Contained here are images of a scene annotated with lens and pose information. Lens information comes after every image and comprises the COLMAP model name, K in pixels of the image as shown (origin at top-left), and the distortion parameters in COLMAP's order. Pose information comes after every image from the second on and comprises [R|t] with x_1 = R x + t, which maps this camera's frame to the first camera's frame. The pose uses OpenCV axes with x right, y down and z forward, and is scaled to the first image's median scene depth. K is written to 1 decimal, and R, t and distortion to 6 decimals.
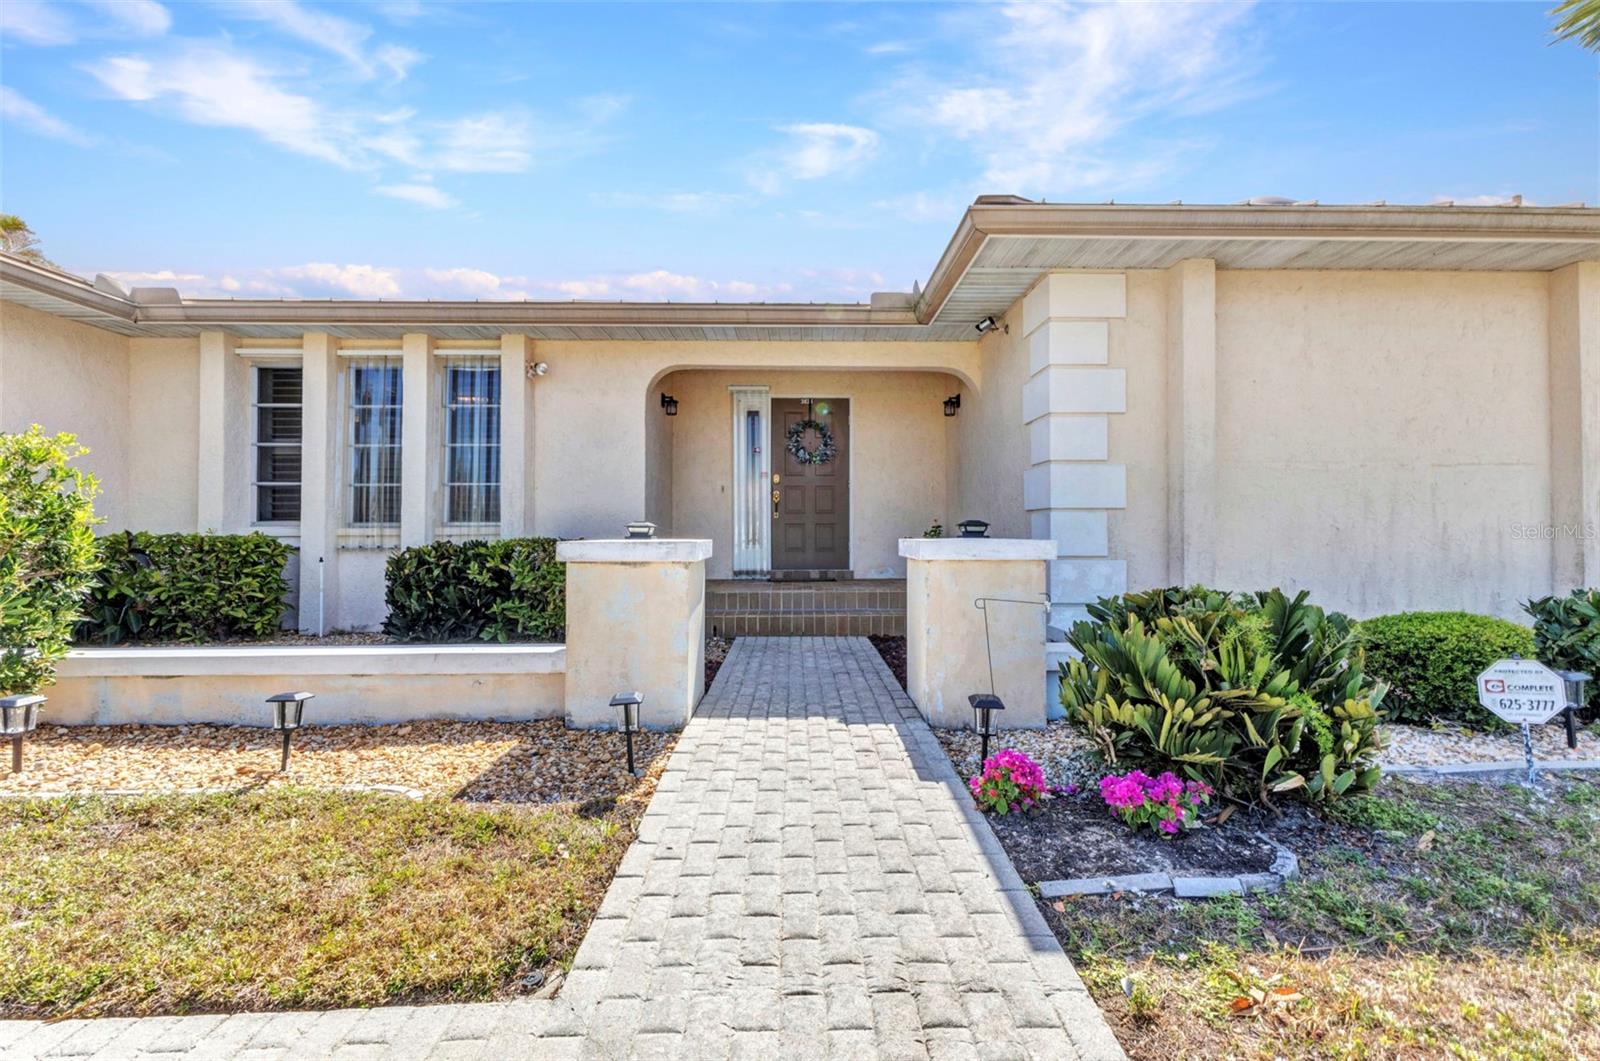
lens RADIAL K [[690.5, 0, 807.1], [0, 690.5, 519.3], [0, 0, 1]] dist [0.002958, -0.000487]
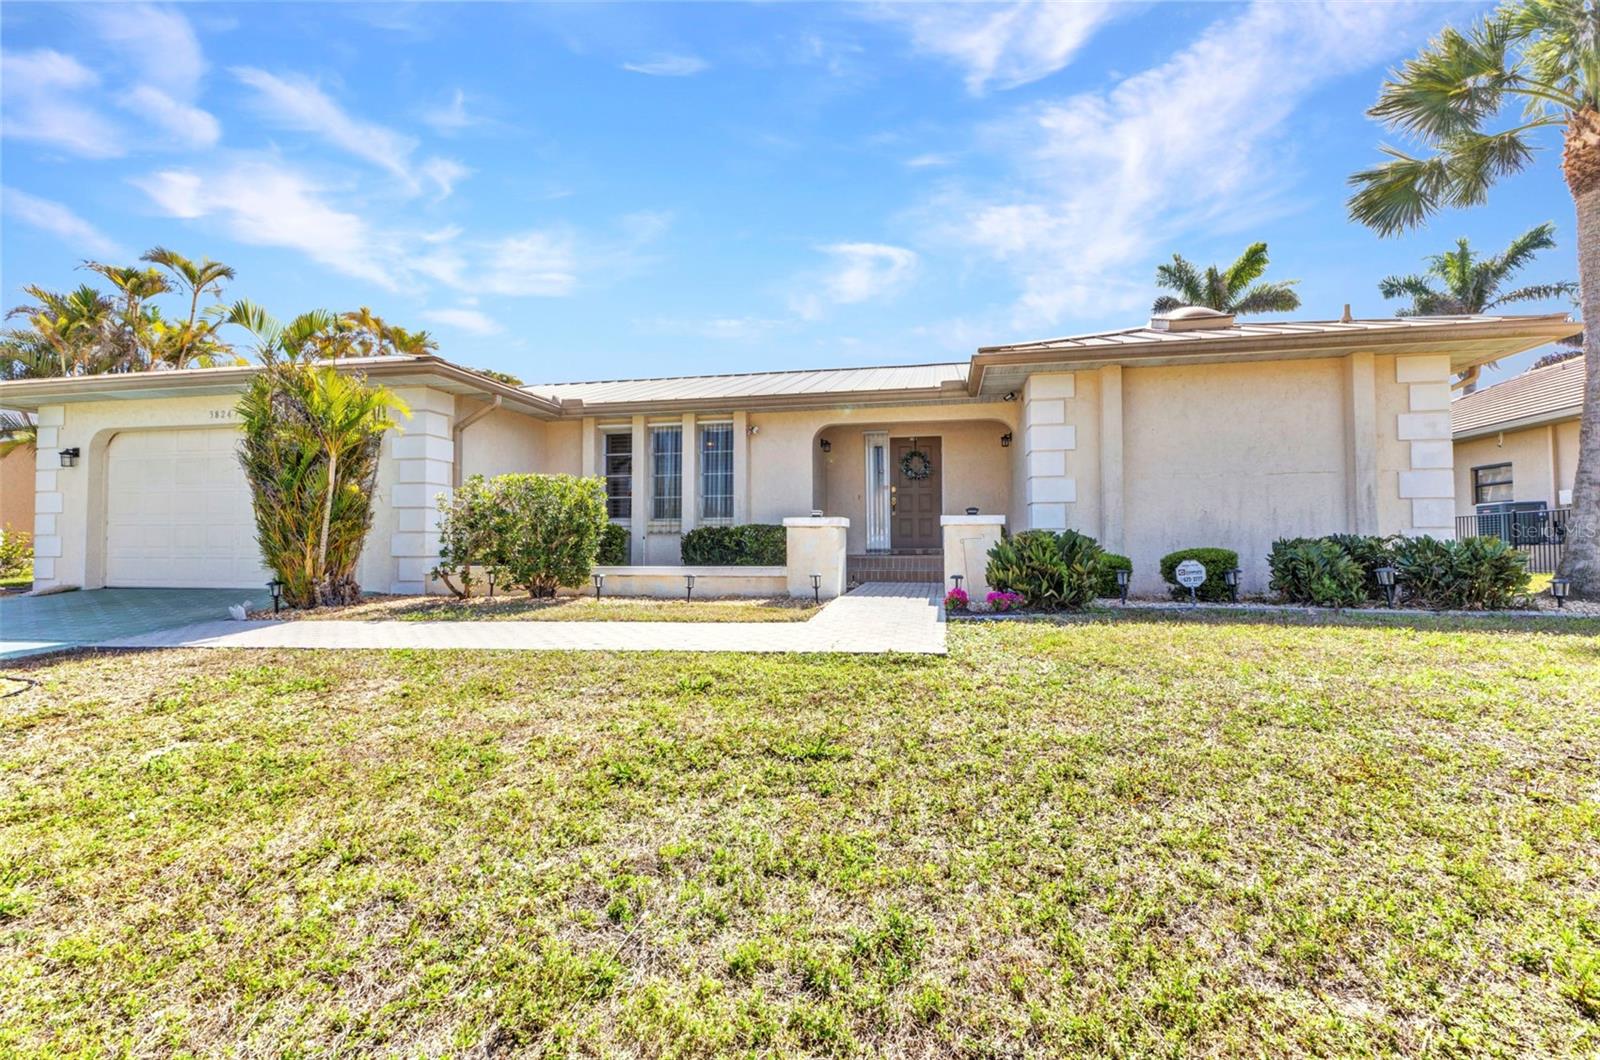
lens RADIAL K [[690.5, 0, 807.1], [0, 690.5, 518.8], [0, 0, 1]] dist [0.002958, -0.000487]
pose [[0.977154, -0.011490, -0.212221, 0.118998], [0.007465, 0.999777, -0.019756, 0.045009], [0.212401, 0.017721, 0.977022, -0.702175]]
